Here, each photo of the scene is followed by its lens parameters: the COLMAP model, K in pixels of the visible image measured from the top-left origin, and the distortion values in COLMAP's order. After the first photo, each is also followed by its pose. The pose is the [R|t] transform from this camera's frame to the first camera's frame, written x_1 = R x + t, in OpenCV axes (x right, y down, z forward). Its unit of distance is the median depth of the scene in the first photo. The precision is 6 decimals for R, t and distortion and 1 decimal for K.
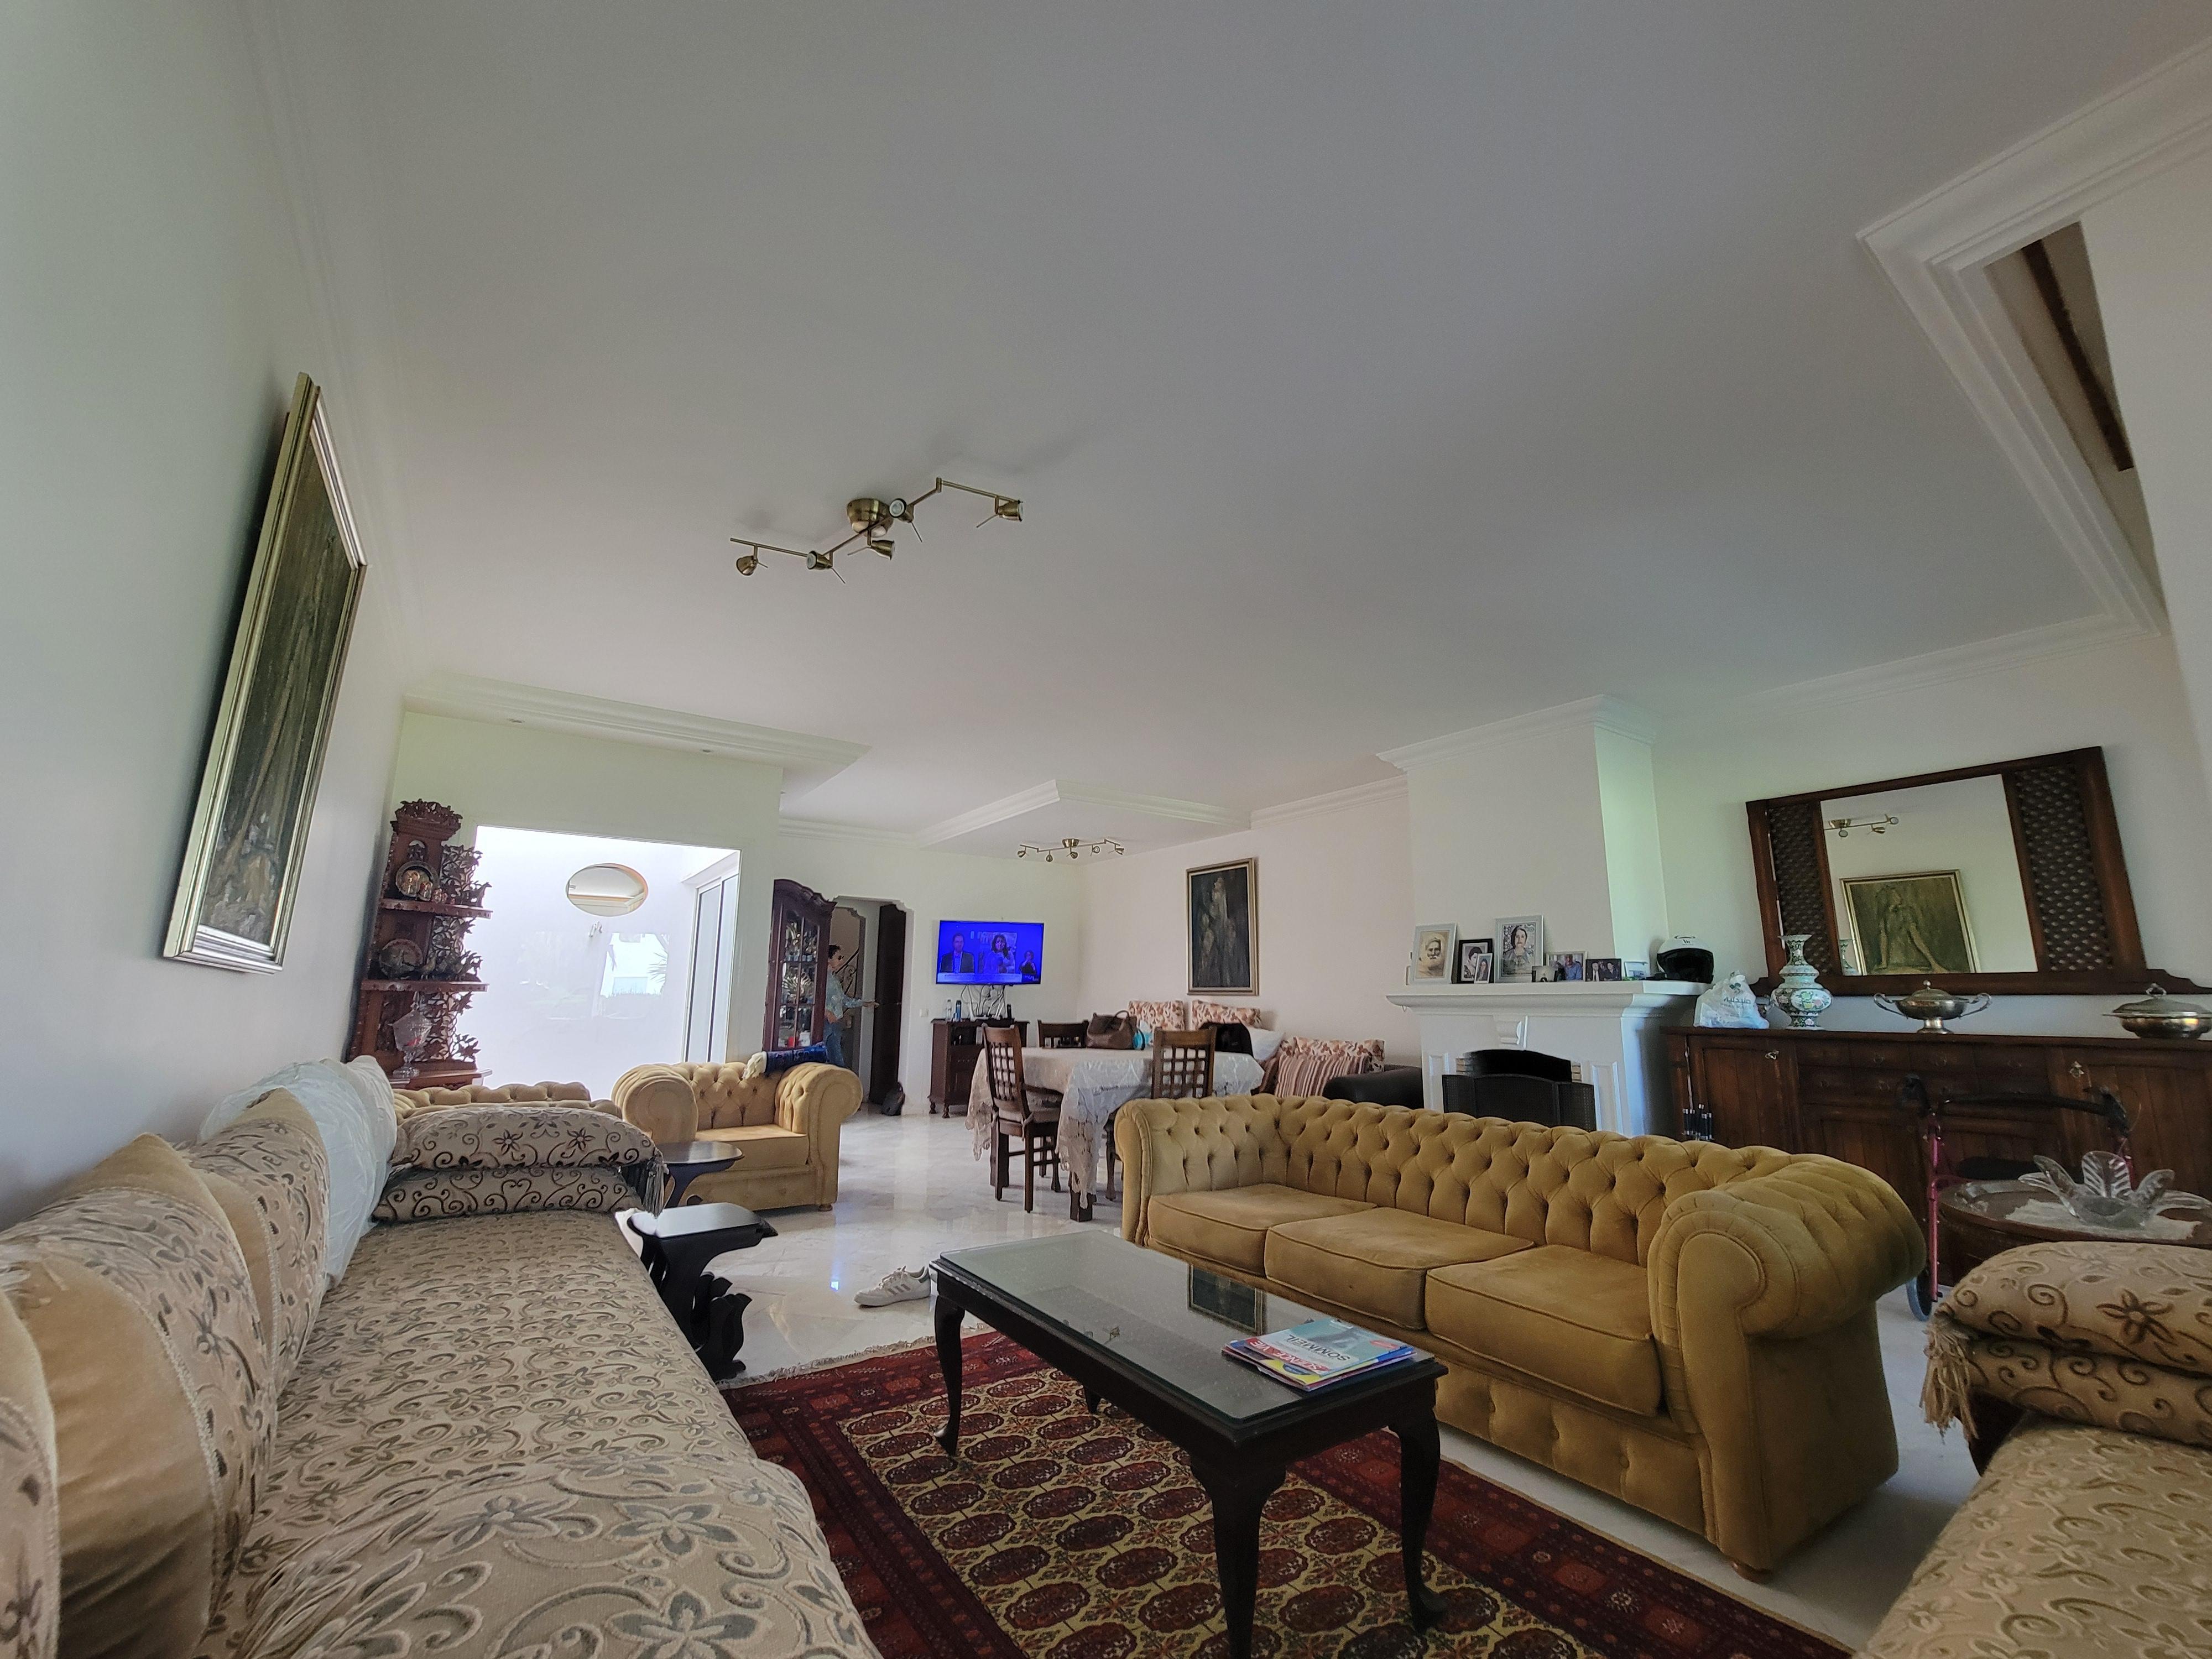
lens RADIAL K [[887.4, 0, 1106.0], [0, 887.4, 829.5], [0, 0, 1]] dist [0.000115, -0.000022]
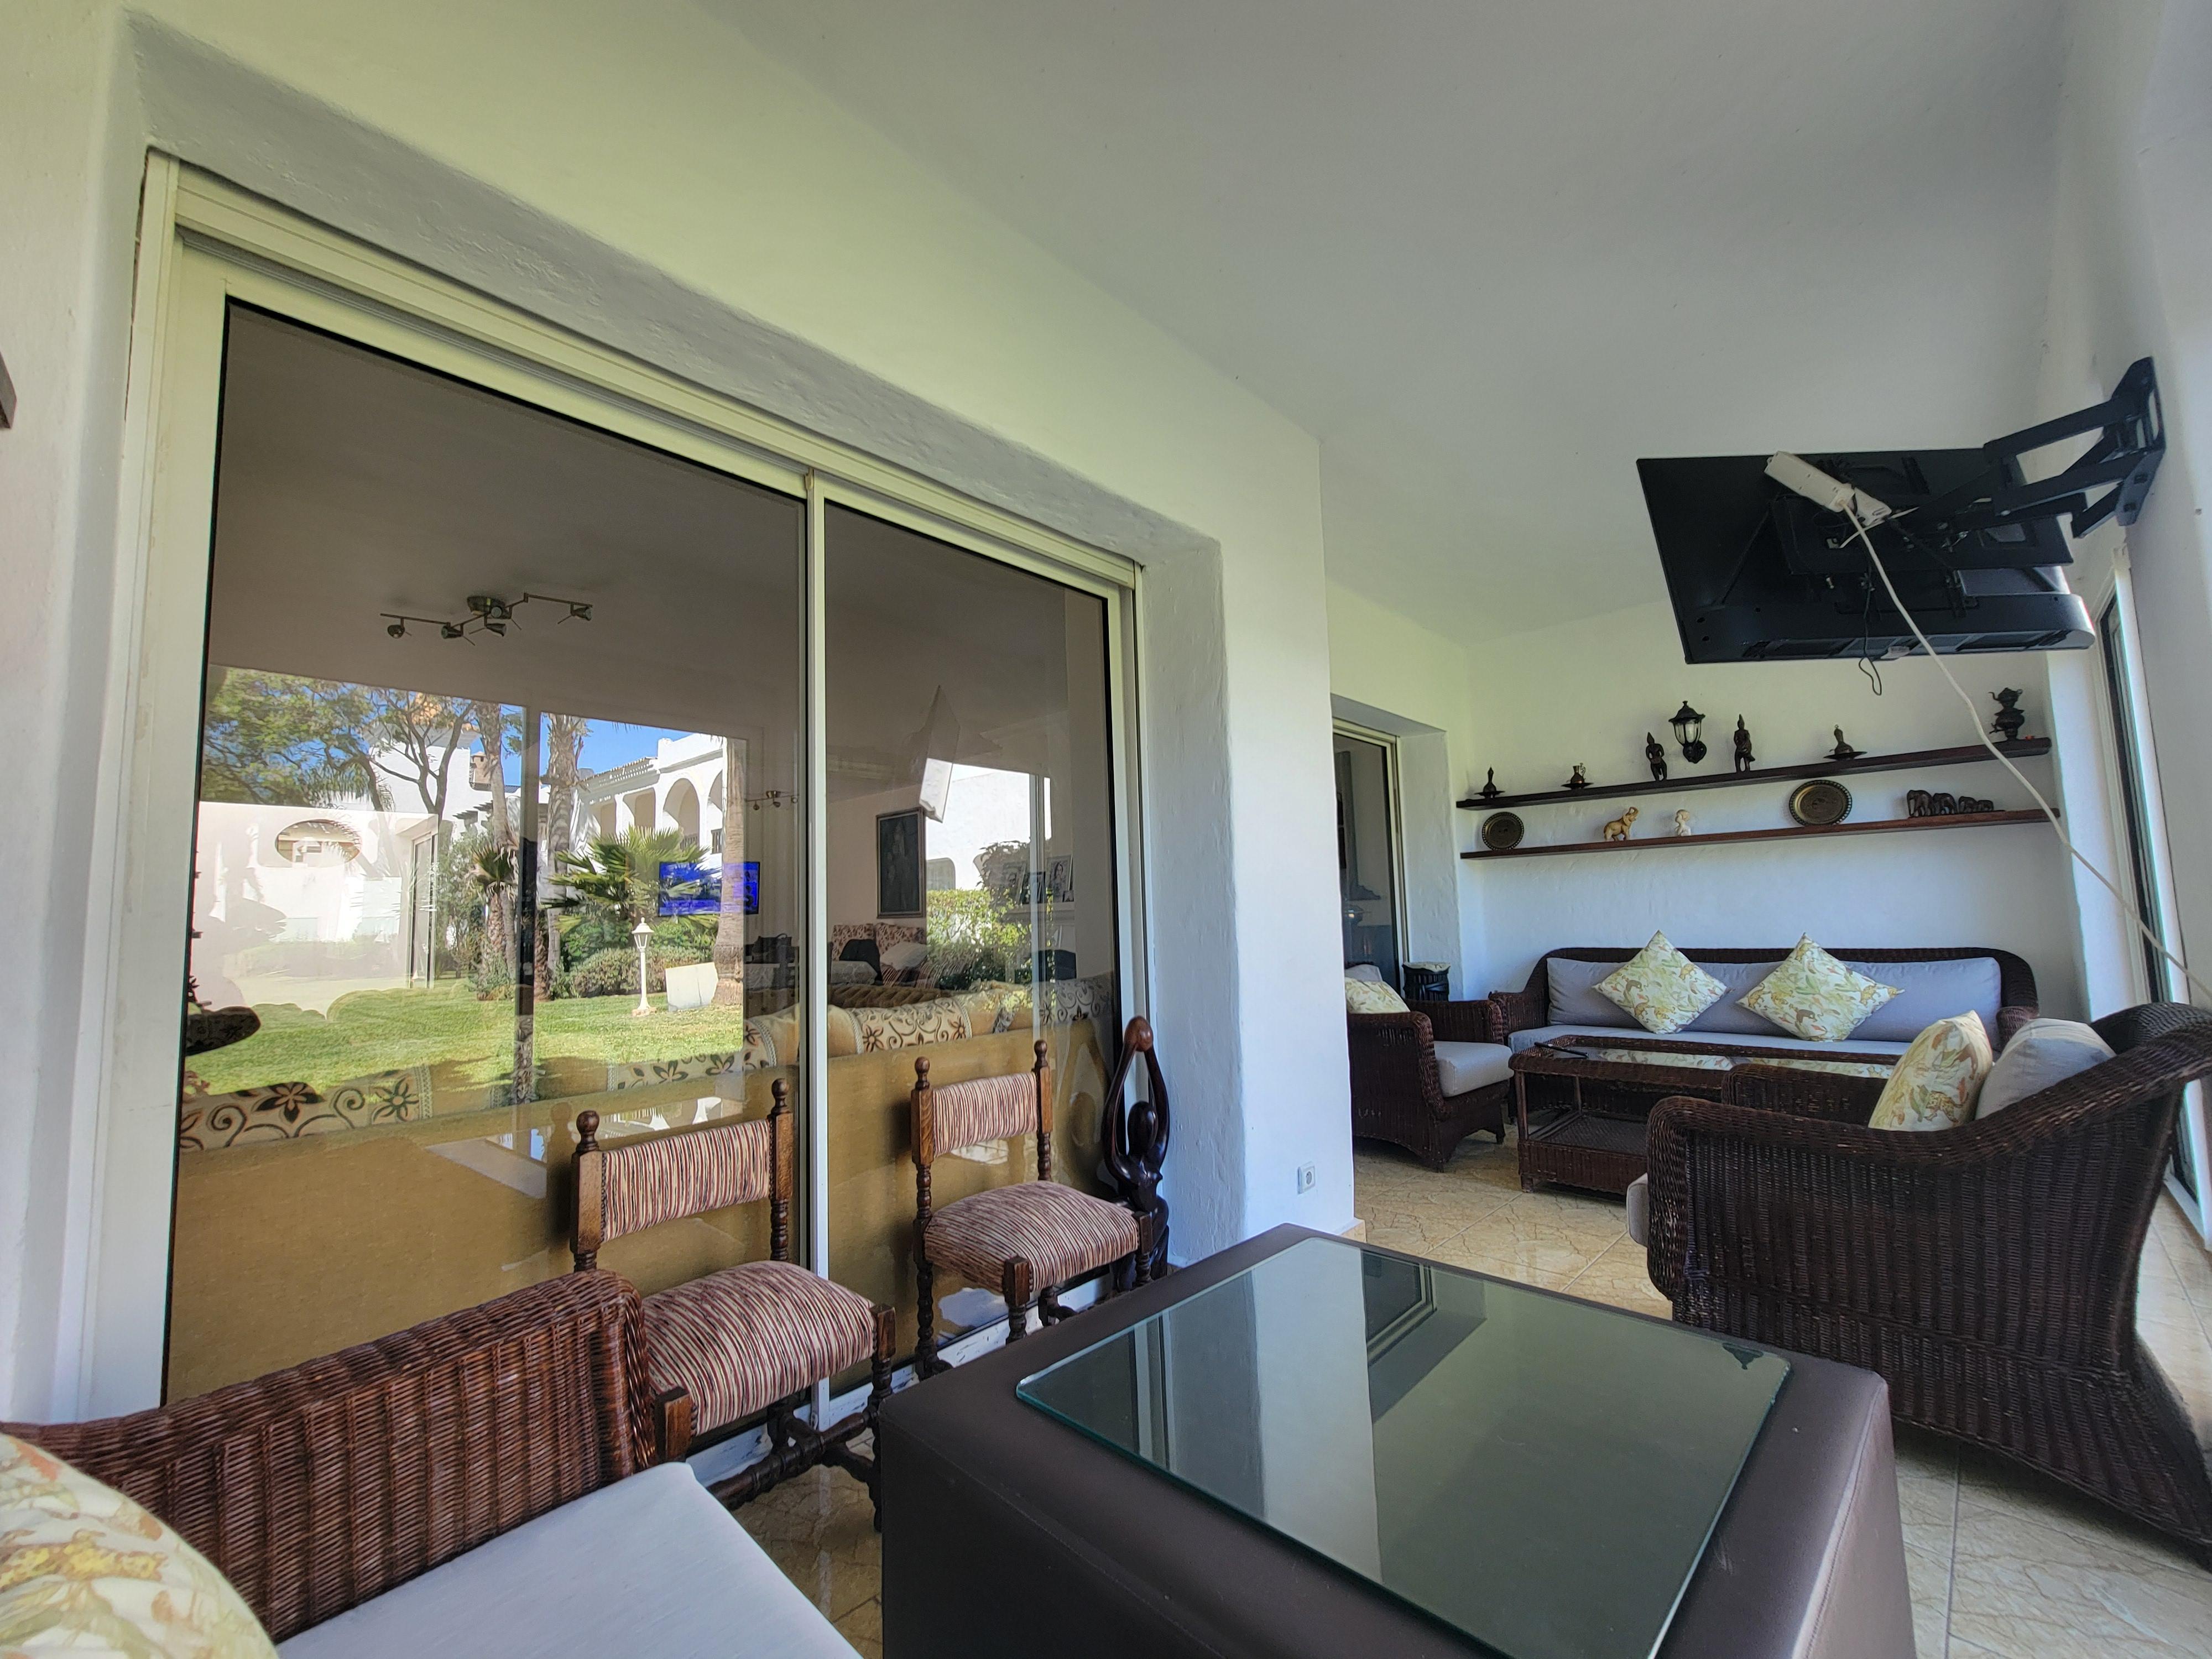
lens RADIAL K [[887.4, 0, 1106.0], [0, 887.4, 829.5], [0, 0, 1]] dist [0.000115, -0.000022]
pose [[0.980857, -0.015286, 0.194126, 0.422170], [-0.001968, 0.996085, 0.088374, -0.110729], [-0.194717, -0.087065, 0.976988, -0.622833]]
